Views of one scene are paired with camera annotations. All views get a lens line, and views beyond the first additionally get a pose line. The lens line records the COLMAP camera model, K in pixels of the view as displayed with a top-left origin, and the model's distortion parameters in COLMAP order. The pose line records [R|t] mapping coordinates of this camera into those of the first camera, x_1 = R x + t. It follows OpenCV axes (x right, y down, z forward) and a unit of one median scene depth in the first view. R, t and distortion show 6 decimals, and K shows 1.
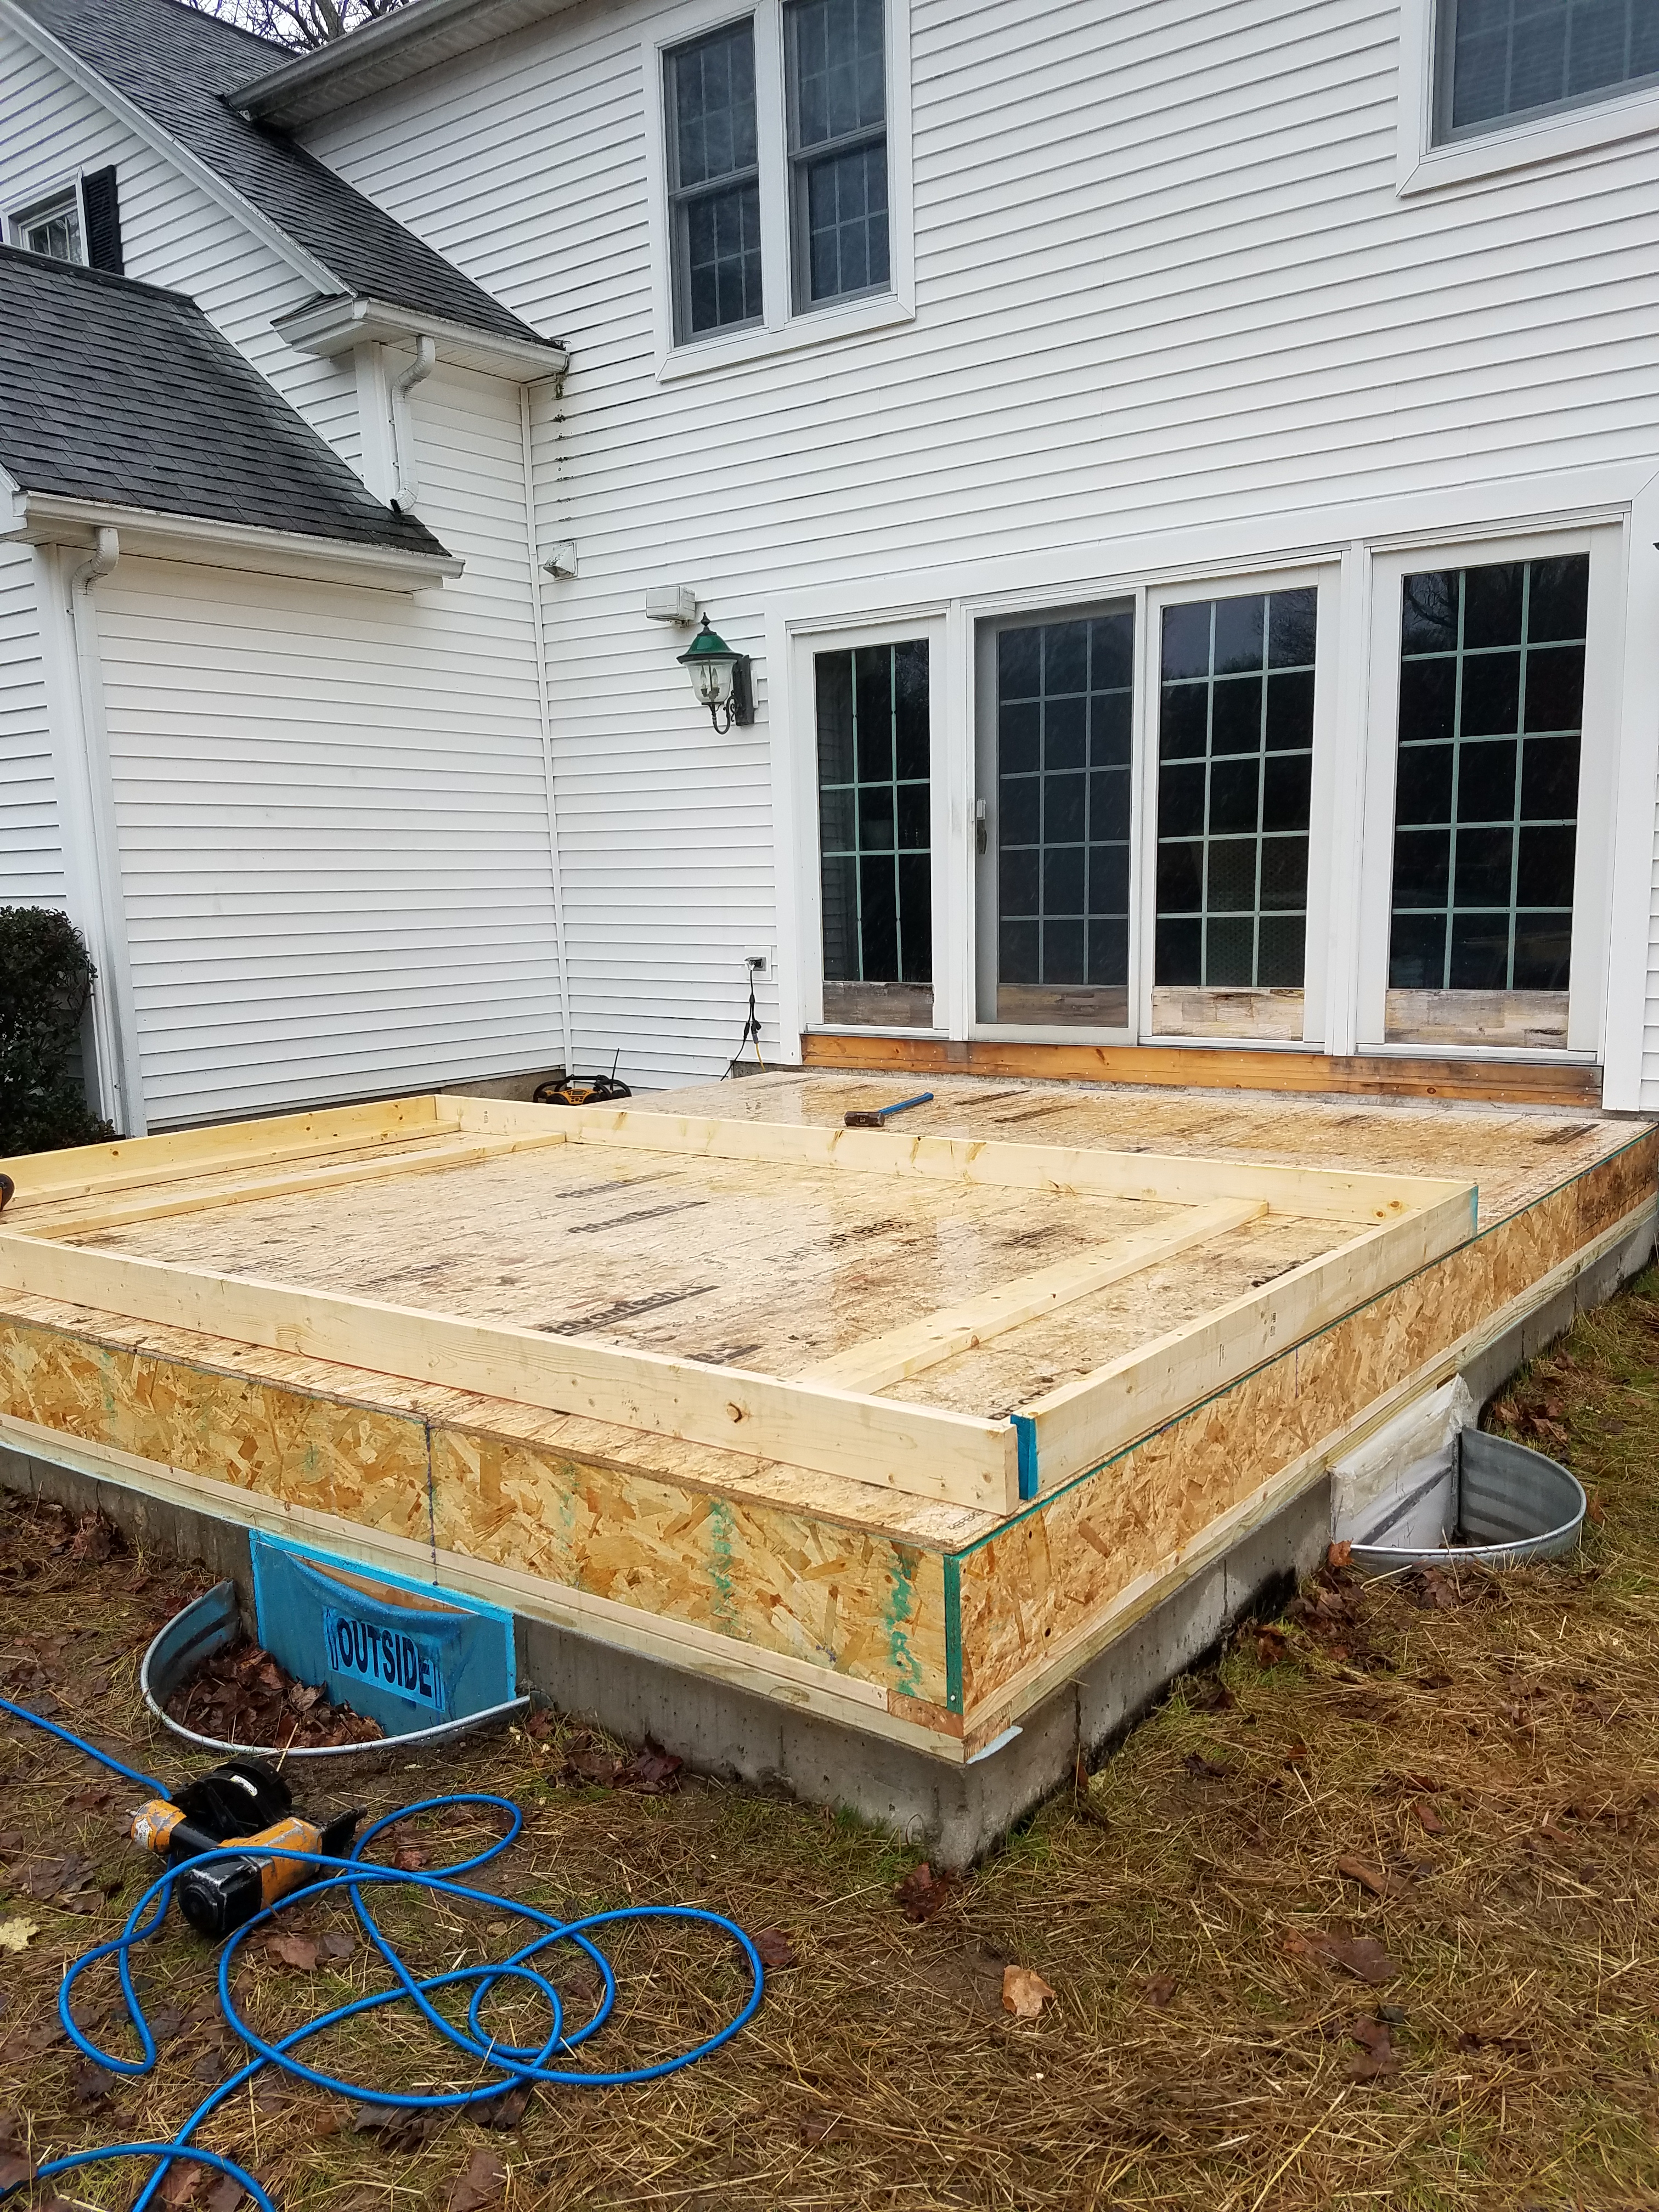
lens RADIAL K [[1748.0, 0, 834.8], [0, 1748.0, 1154.3], [0, 0, 1]] dist [0.146181, -0.002988]
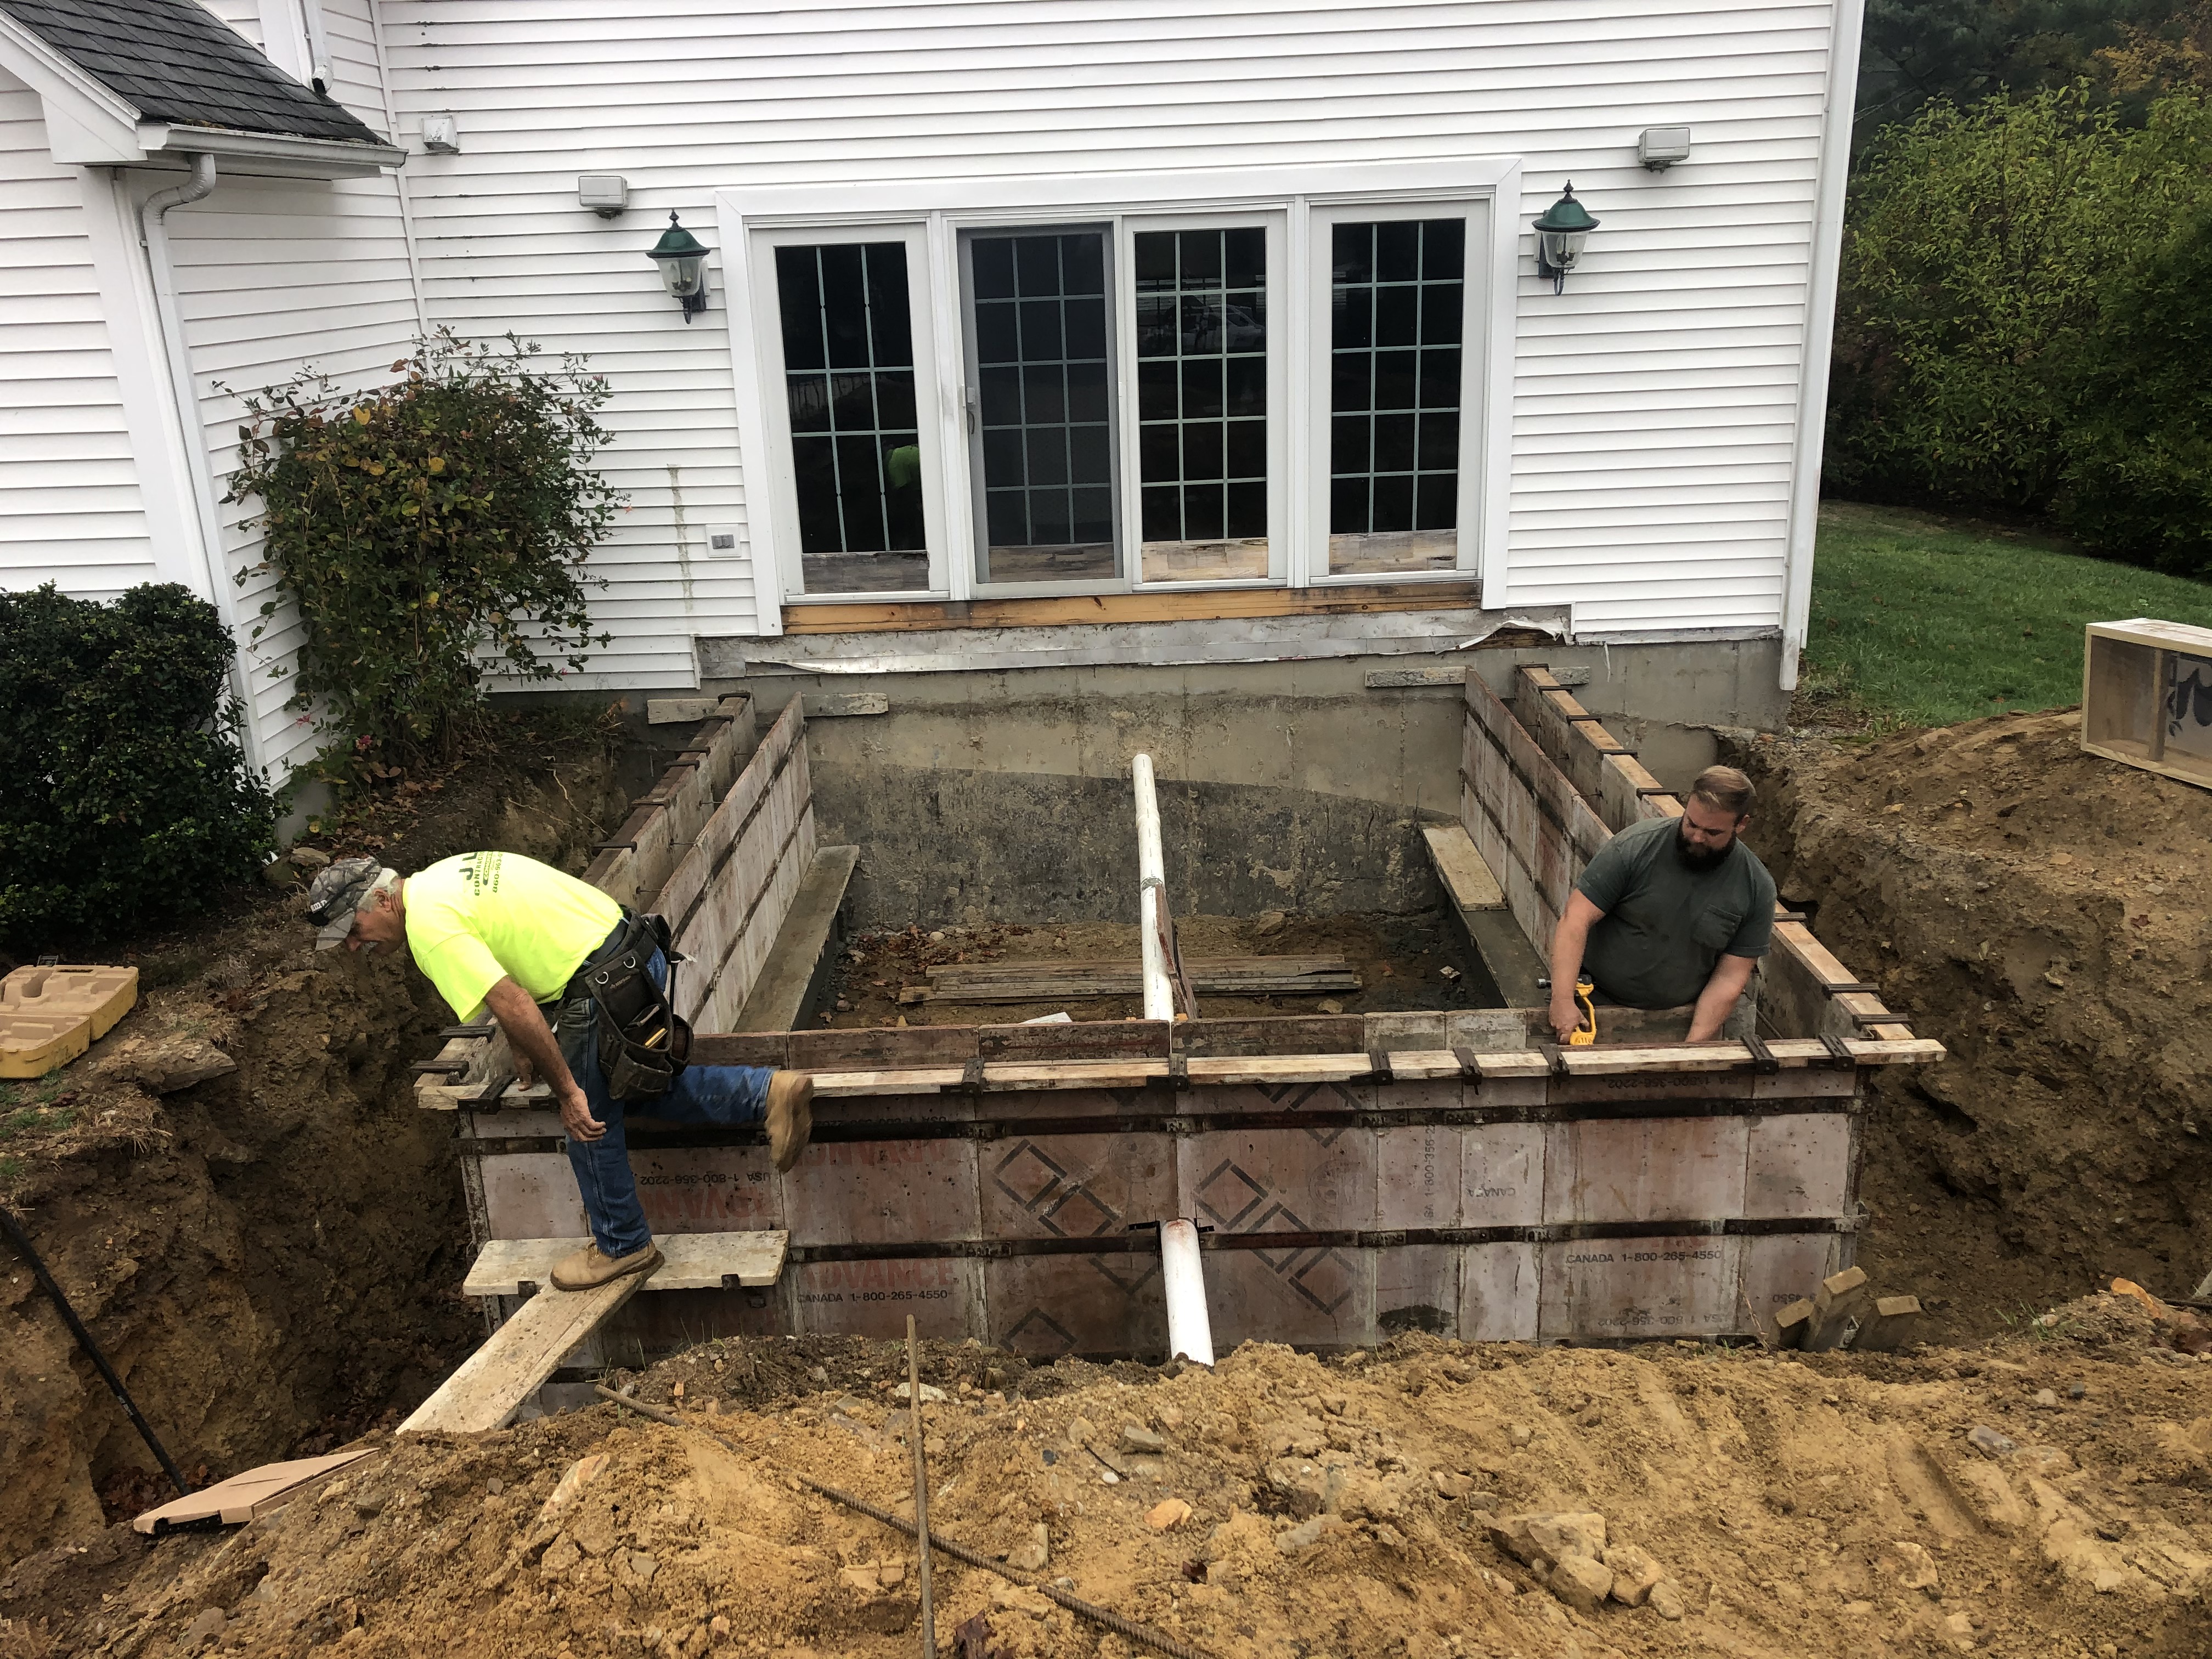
lens RADIAL K [[1855.5, 0, 1102.1], [0, 1855.5, 805.0], [0, 0, 1]] dist [0.109582, -0.014876]
pose [[0.812255, -0.174514, 0.556585, -0.582118], [0.111928, 0.983095, 0.144902, -0.104166], [-0.572463, -0.055400, 0.818057, -0.054898]]
